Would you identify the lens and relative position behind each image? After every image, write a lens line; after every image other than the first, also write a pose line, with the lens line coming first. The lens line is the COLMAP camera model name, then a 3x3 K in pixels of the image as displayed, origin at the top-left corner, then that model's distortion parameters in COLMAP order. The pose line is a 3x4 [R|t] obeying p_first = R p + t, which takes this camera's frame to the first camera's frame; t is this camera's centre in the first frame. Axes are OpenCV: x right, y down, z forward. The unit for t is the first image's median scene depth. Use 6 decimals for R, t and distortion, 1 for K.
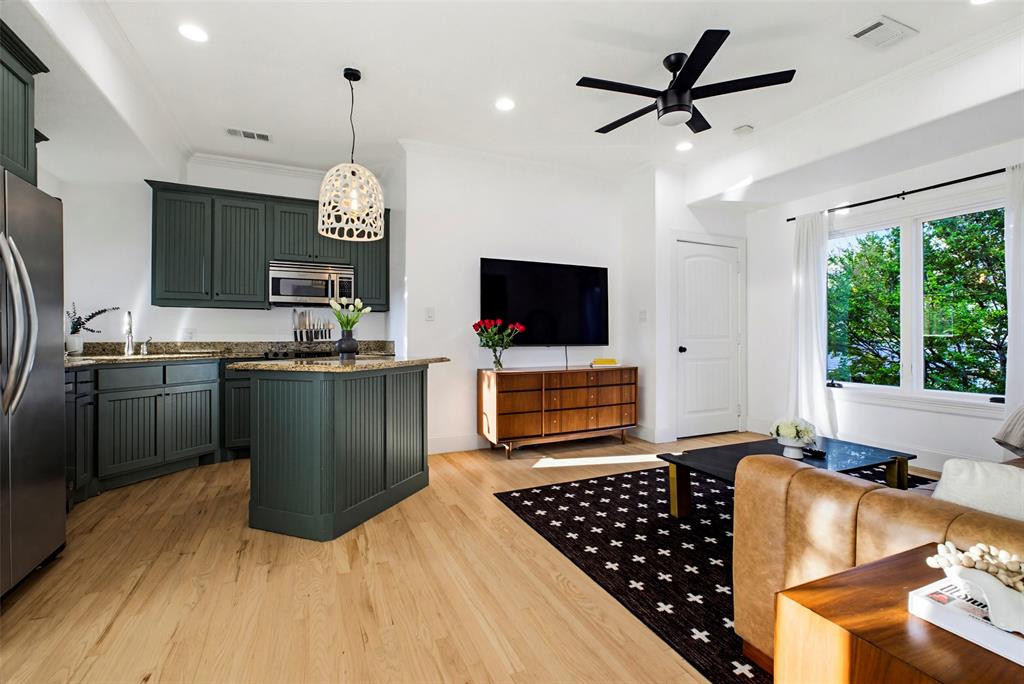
lens RADIAL K [[454.1, 0, 506.9], [0, 454.1, 335.4], [0, 0, 1]] dist [-0.000384, 0.000669]
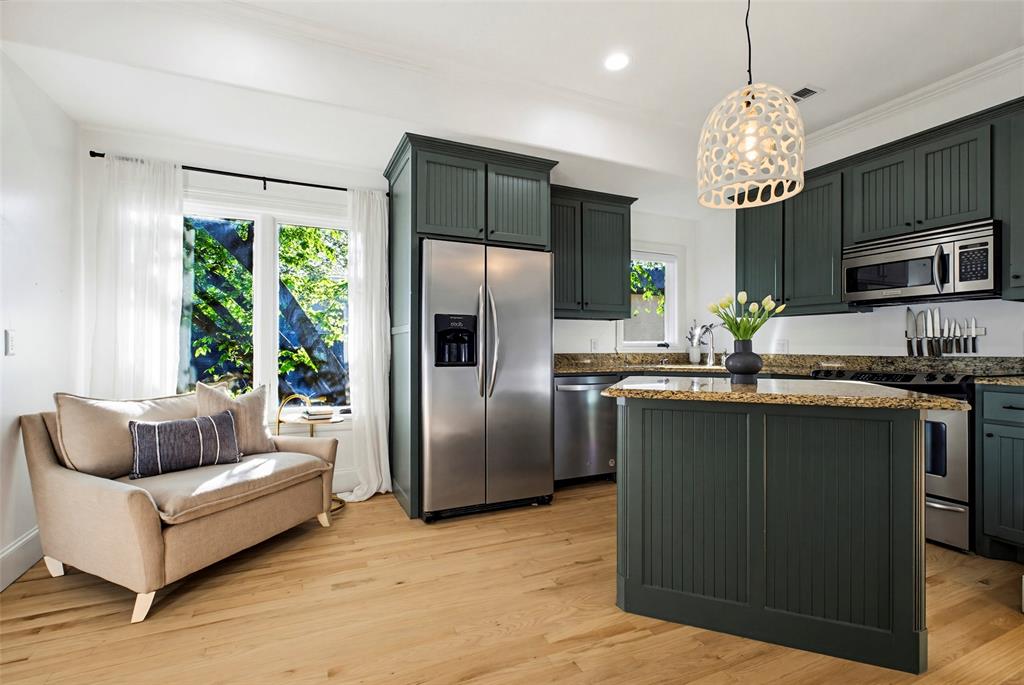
lens RADIAL K [[454.1, 0, 505.8], [0, 454.1, 346.8], [0, 0, 1]] dist [-0.000384, 0.000669]
pose [[-0.005661, 0.001676, -0.999983, 0.302827], [-0.000011, 0.999999, 0.001676, -0.002369], [0.999984, 0.000021, -0.005661, 0.617694]]
